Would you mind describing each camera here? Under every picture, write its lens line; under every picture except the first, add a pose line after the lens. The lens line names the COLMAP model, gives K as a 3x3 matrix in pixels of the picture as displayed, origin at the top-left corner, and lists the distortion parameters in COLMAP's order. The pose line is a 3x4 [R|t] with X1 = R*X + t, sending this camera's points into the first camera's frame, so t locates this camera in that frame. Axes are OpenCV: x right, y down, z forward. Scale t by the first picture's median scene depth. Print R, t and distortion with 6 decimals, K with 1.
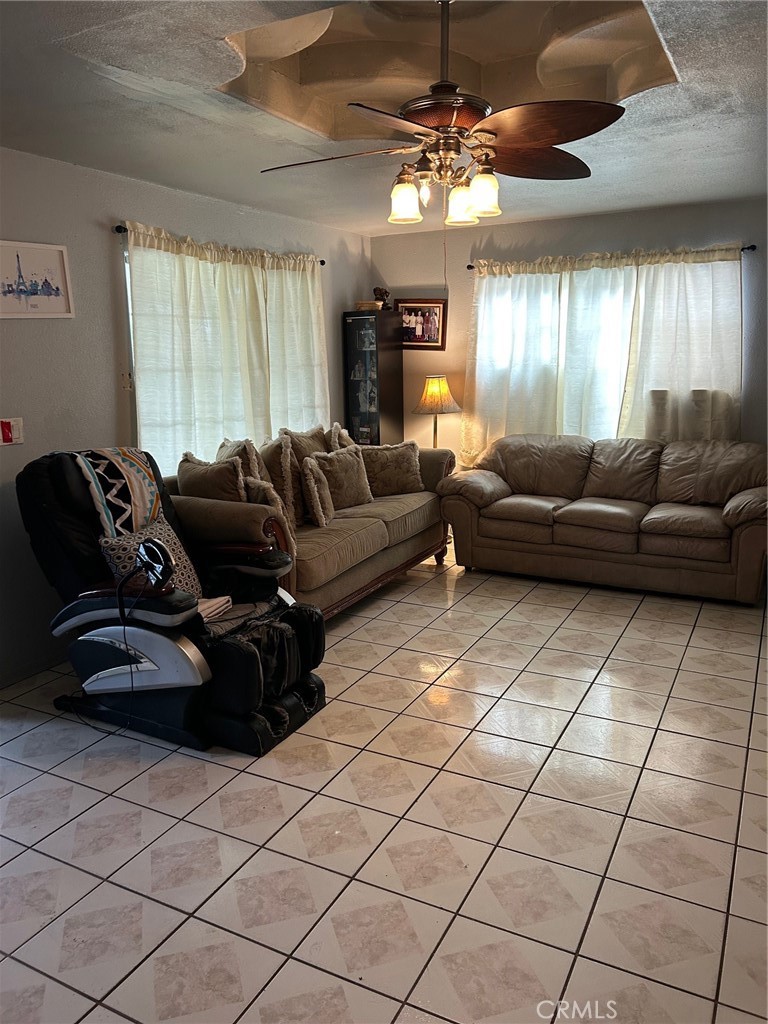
lens RADIAL K [[780.8, 0, 373.5], [0, 780.8, 513.1], [0, 0, 1]] dist [0.062389, -0.060217]
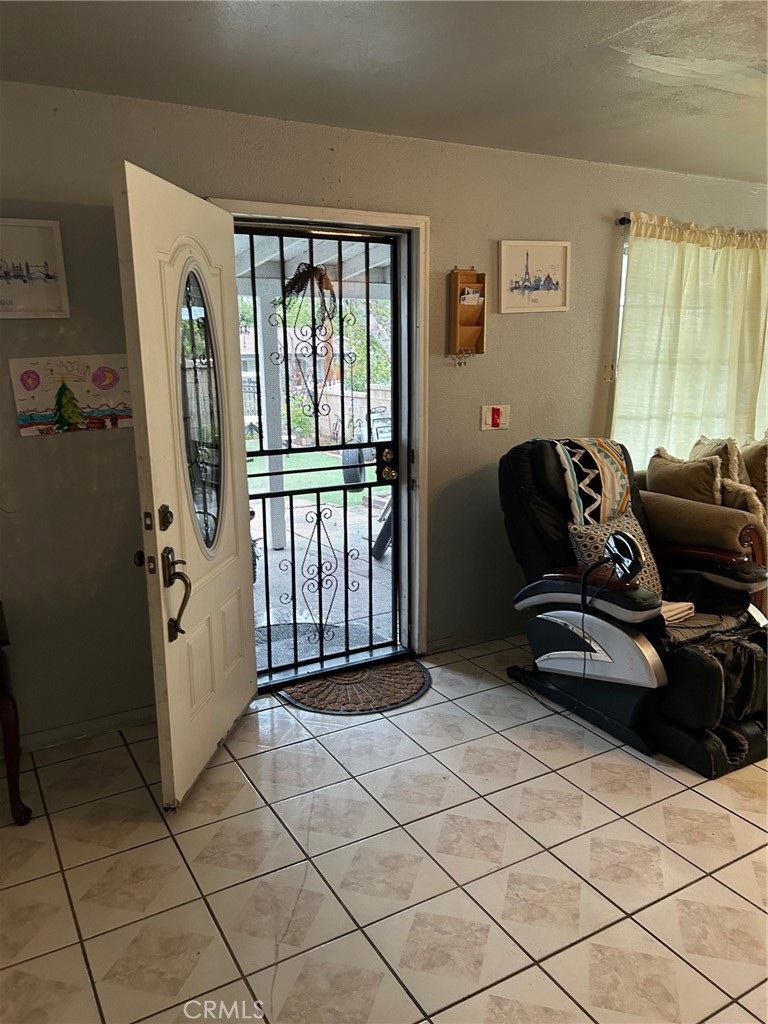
lens RADIAL K [[780.8, 0, 376.9], [0, 780.8, 514.3], [0, 0, 1]] dist [0.062389, -0.060217]
pose [[0.848510, 0.121107, -0.515136, -0.031029], [-0.115436, 0.992377, 0.043163, 0.002986], [0.516436, 0.022841, 0.856021, -0.012203]]
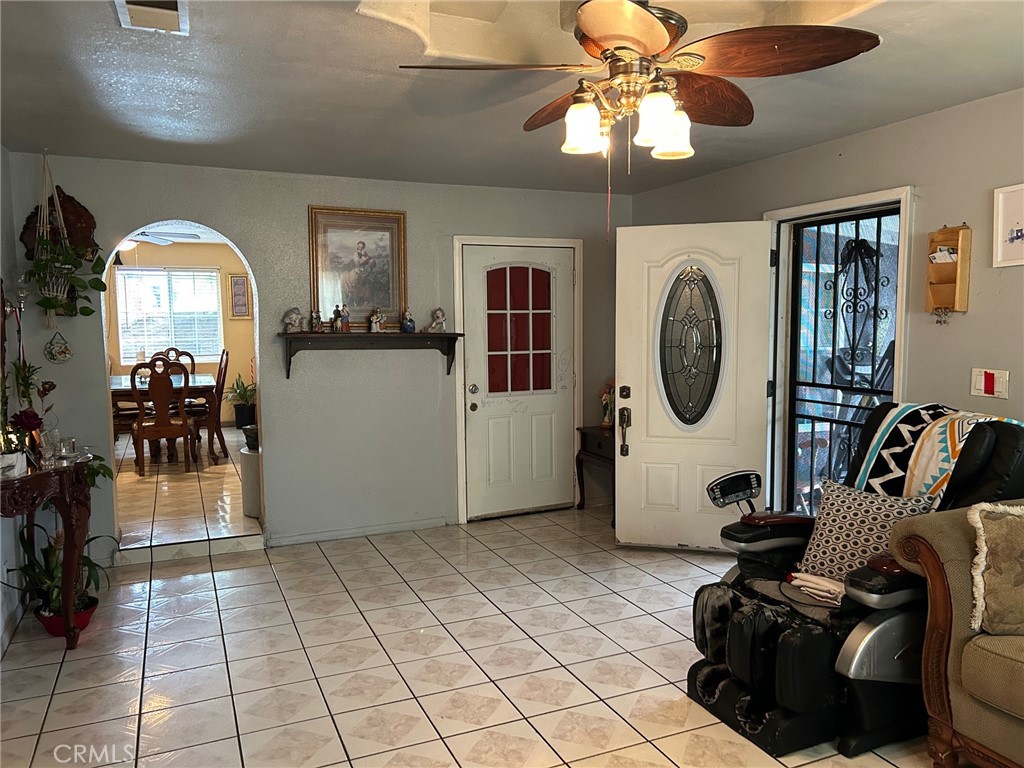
lens RADIAL K [[780.8, 0, 511.8], [0, 780.8, 380.5], [0, 0, 1]] dist [0.062389, -0.060217]
pose [[-0.622486, 0.093946, -0.776972, 0.672714], [-0.136985, 0.964365, 0.226353, -0.255188], [0.770549, 0.247335, -0.587435, 1.166558]]
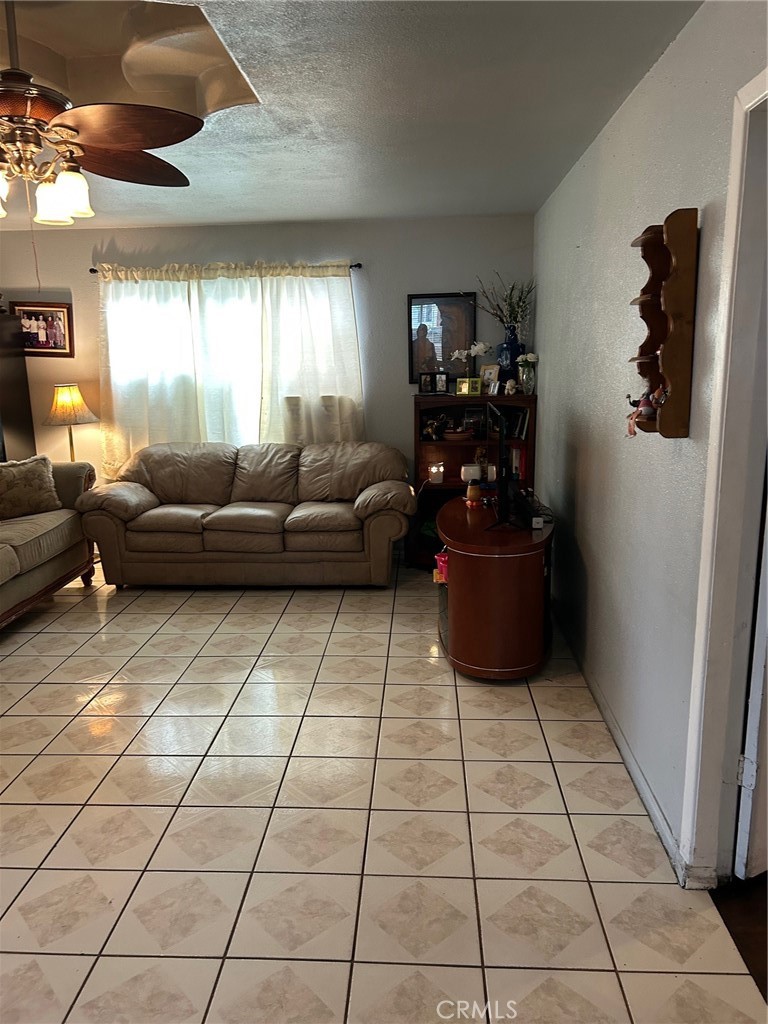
lens RADIAL K [[780.8, 0, 376.6], [0, 780.8, 513.7], [0, 0, 1]] dist [0.062389, -0.060217]
pose [[0.911977, -0.084106, 0.401527, 0.045661], [0.088030, 0.996080, 0.008704, 0.003035], [-0.400685, 0.027409, 0.915806, -0.006735]]
